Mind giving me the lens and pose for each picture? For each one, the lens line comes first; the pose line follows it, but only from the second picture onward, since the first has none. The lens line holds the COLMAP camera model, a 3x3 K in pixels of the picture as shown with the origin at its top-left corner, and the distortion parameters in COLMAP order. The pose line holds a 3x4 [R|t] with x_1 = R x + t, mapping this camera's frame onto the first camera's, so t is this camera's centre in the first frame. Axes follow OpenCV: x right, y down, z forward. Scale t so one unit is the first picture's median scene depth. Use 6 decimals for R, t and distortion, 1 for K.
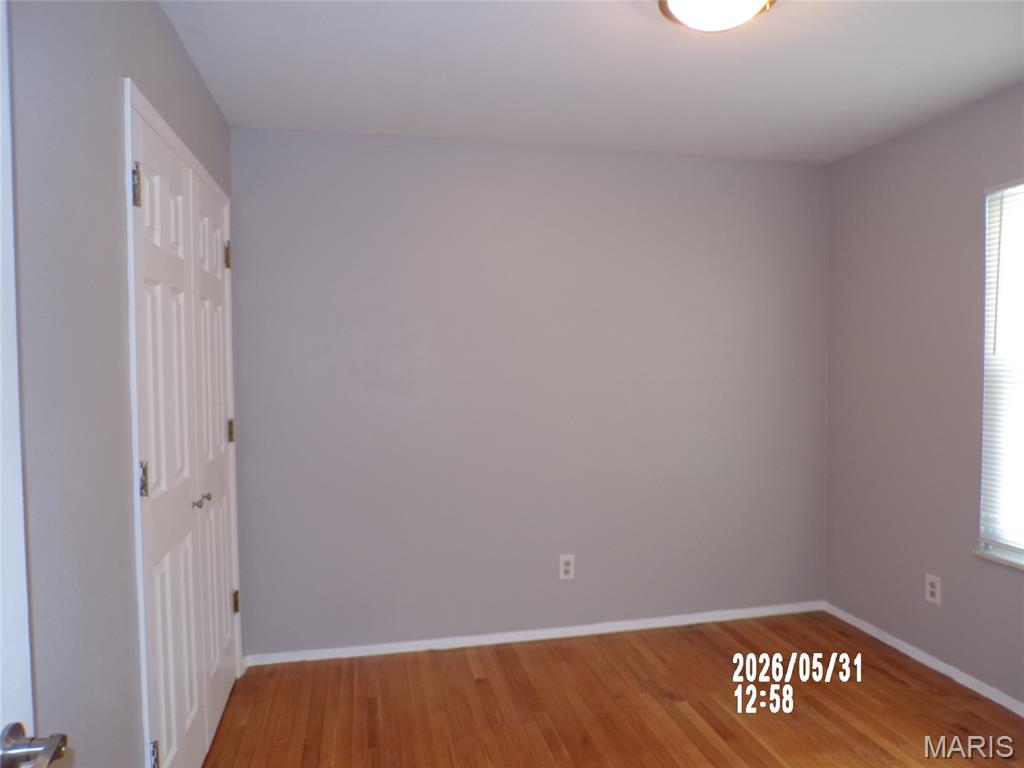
lens RADIAL K [[700.3, 0, 512.0], [0, 700.3, 384.0], [0, 0, 1]] dist [-0.045072, 0.021945]
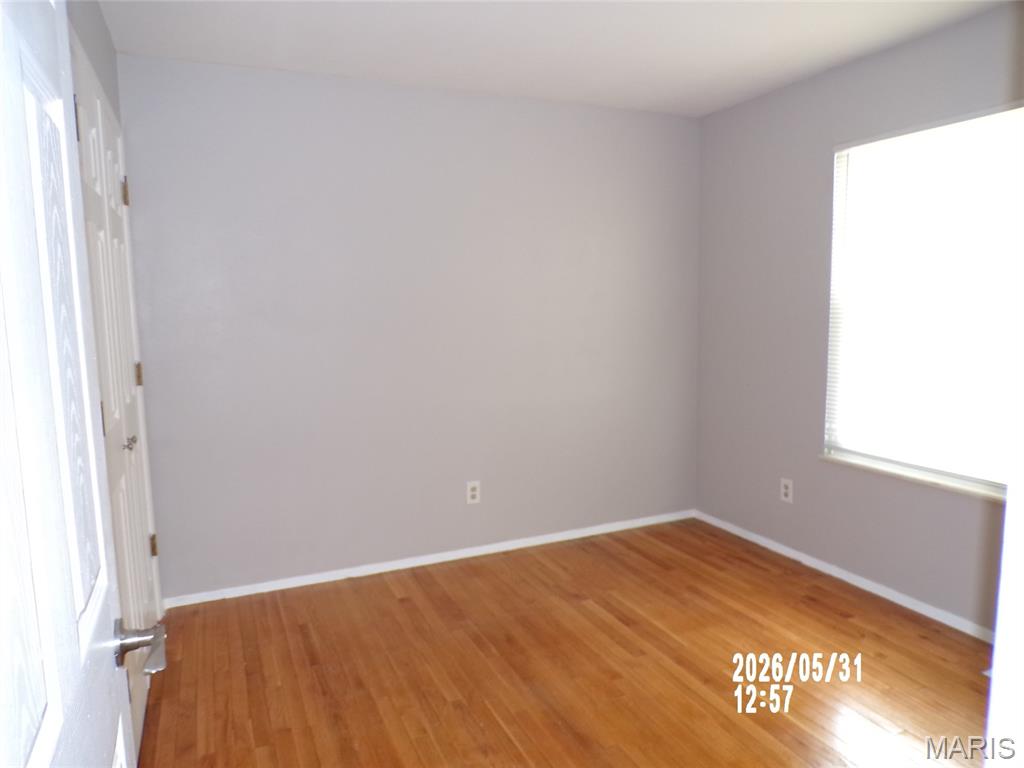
lens RADIAL K [[700.3, 0, 512.0], [0, 700.3, 384.0], [0, 0, 1]] dist [-0.045072, 0.021945]
pose [[0.979046, -0.032825, 0.200975, -0.087560], [0.016072, 0.996300, 0.084430, 0.007366], [-0.203003, -0.079431, 0.975951, -0.057212]]
